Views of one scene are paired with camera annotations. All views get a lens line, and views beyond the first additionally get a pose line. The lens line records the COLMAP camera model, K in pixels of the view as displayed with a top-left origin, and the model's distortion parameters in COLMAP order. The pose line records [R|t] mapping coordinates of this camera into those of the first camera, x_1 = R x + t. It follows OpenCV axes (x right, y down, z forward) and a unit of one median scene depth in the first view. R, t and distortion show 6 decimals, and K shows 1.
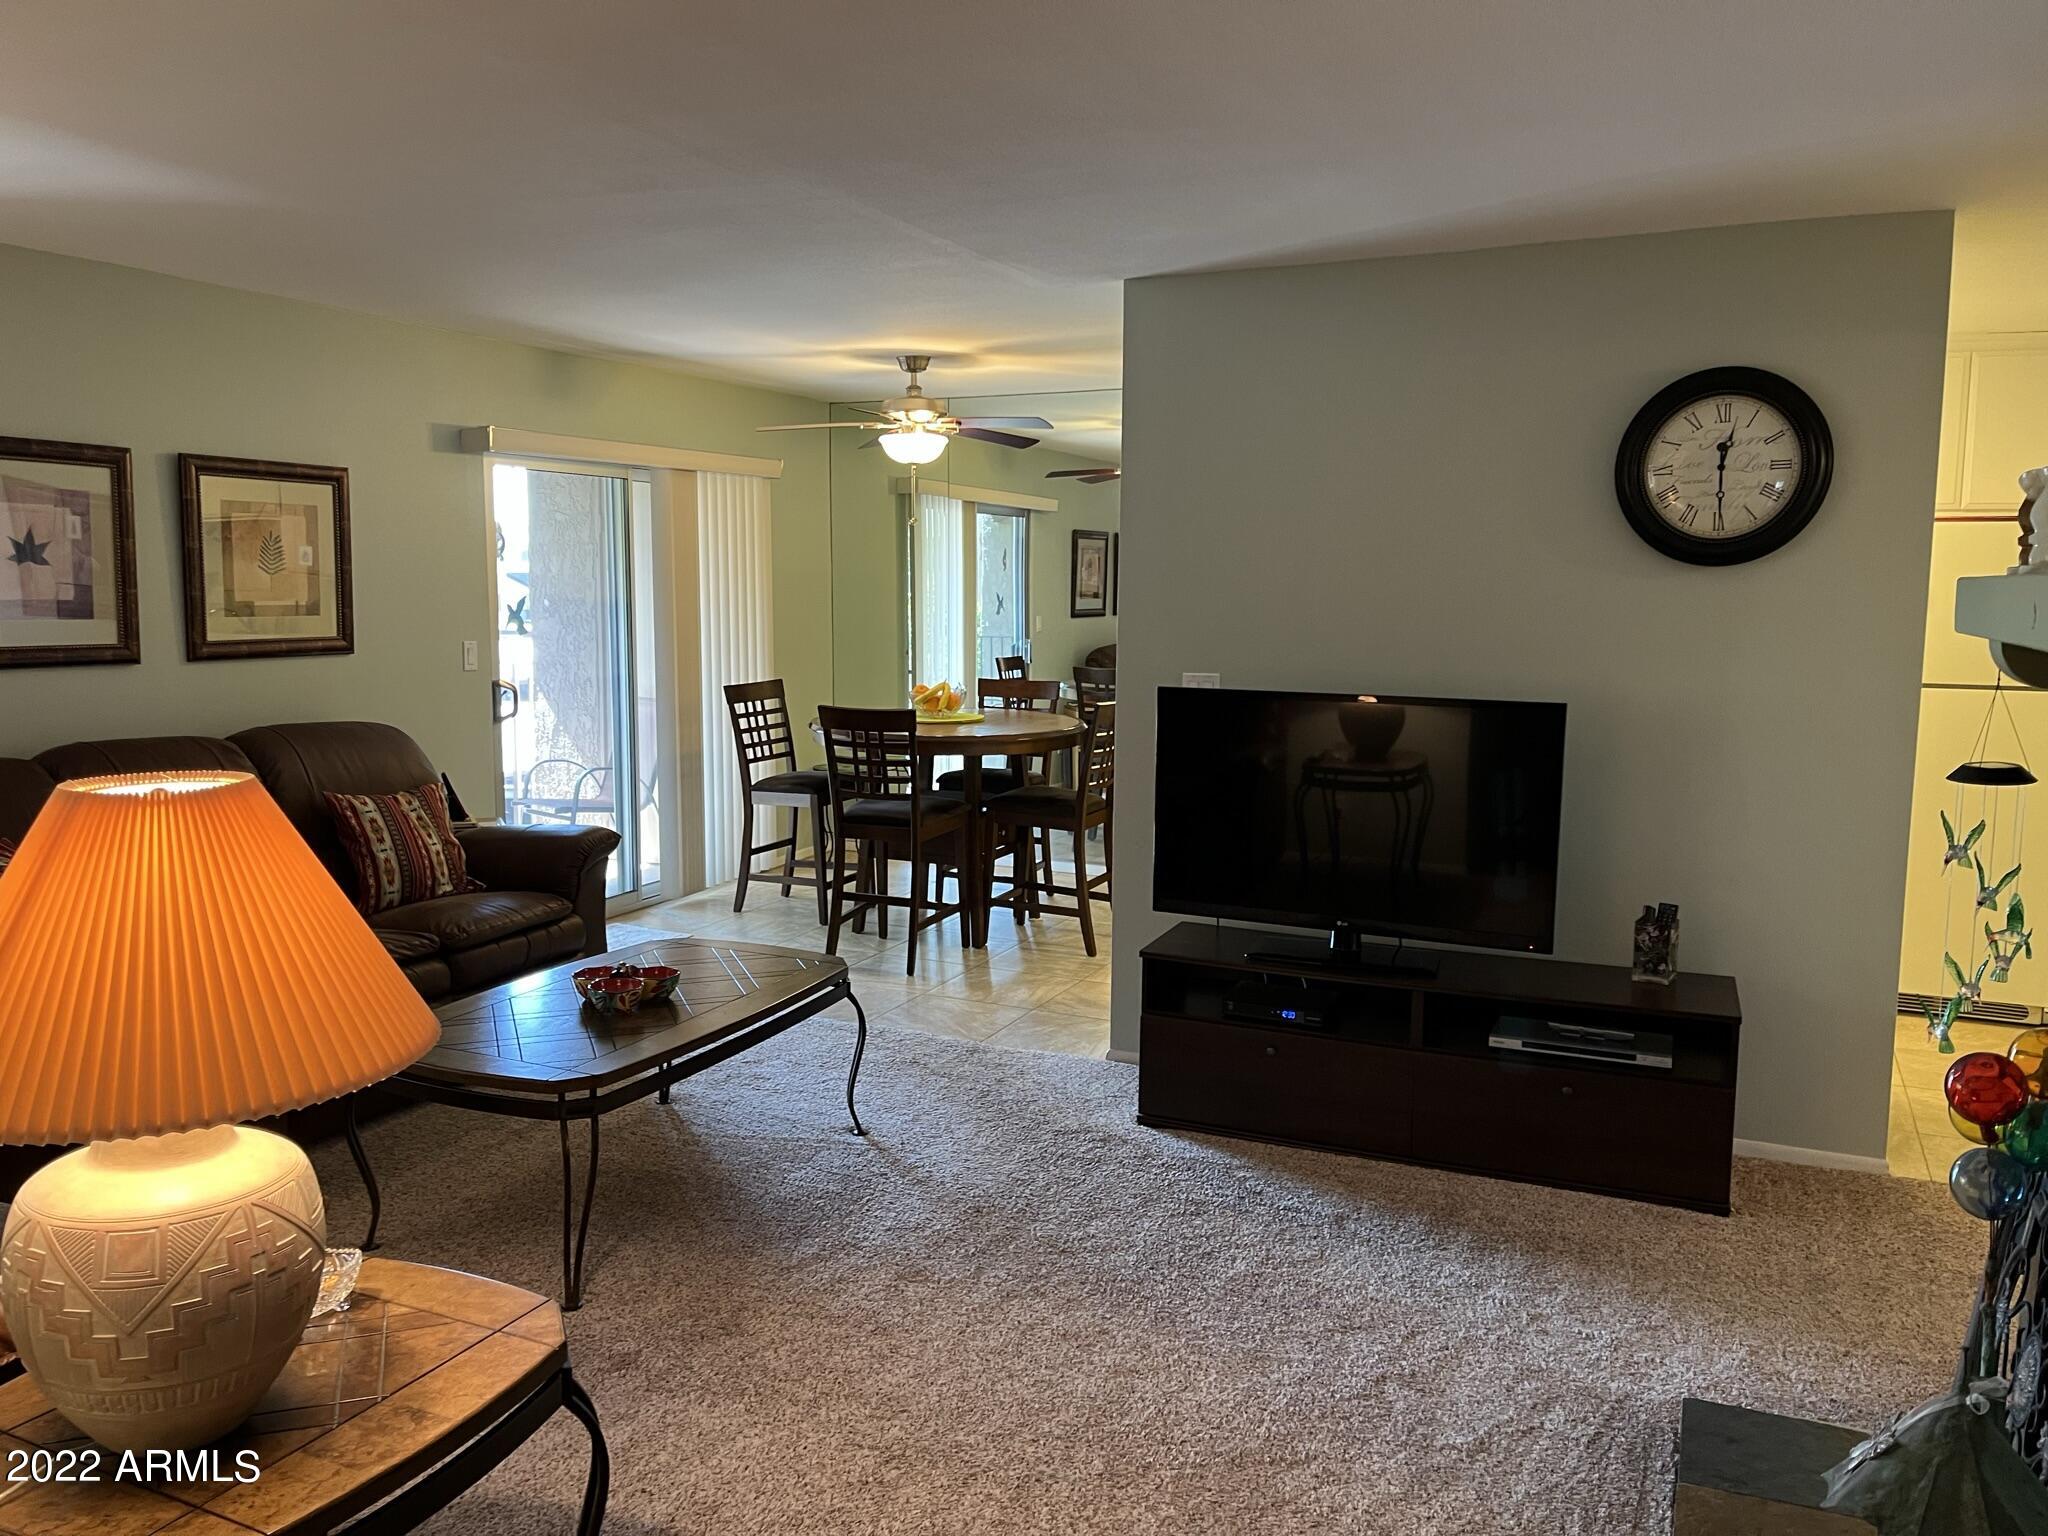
lens RADIAL K [[1524.8, 0, 1024.0], [0, 1524.8, 768.0], [0, 0, 1]] dist [0.096347, -0.137622]
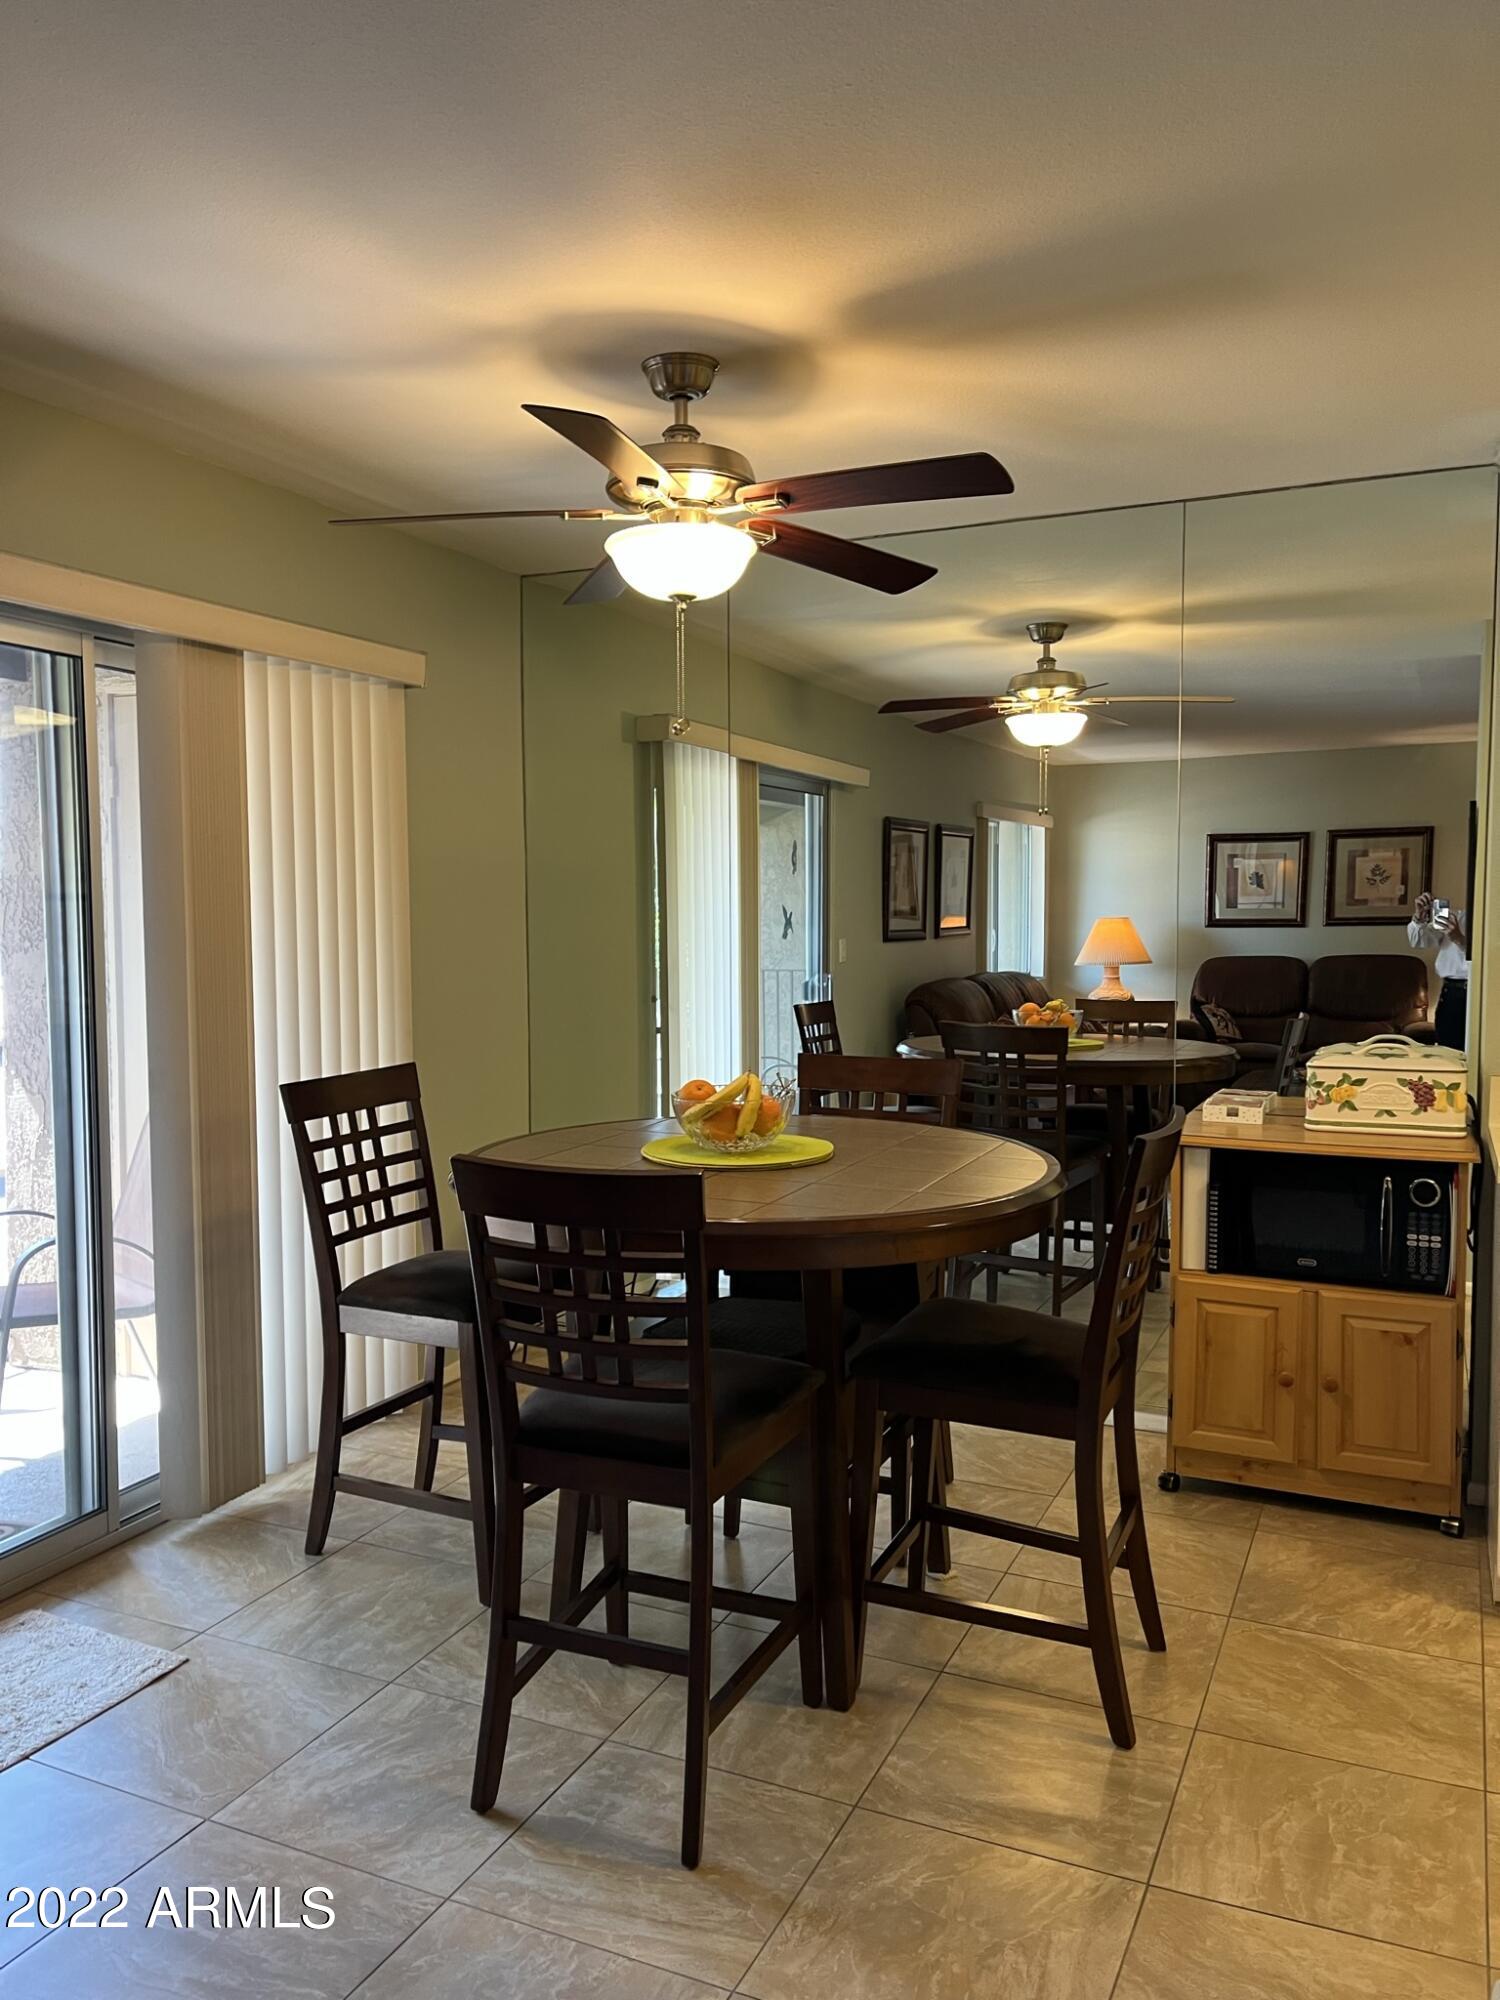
lens RADIAL K [[1489.1, 0, 774.9], [0, 1489.1, 992.1], [0, 0, 1]] dist [0.096347, -0.137622]
pose [[0.999793, -0.011177, 0.017024, -0.048728], [0.012312, 0.997604, -0.068081, -0.047489], [-0.016223, 0.068277, 0.997535, 0.514566]]
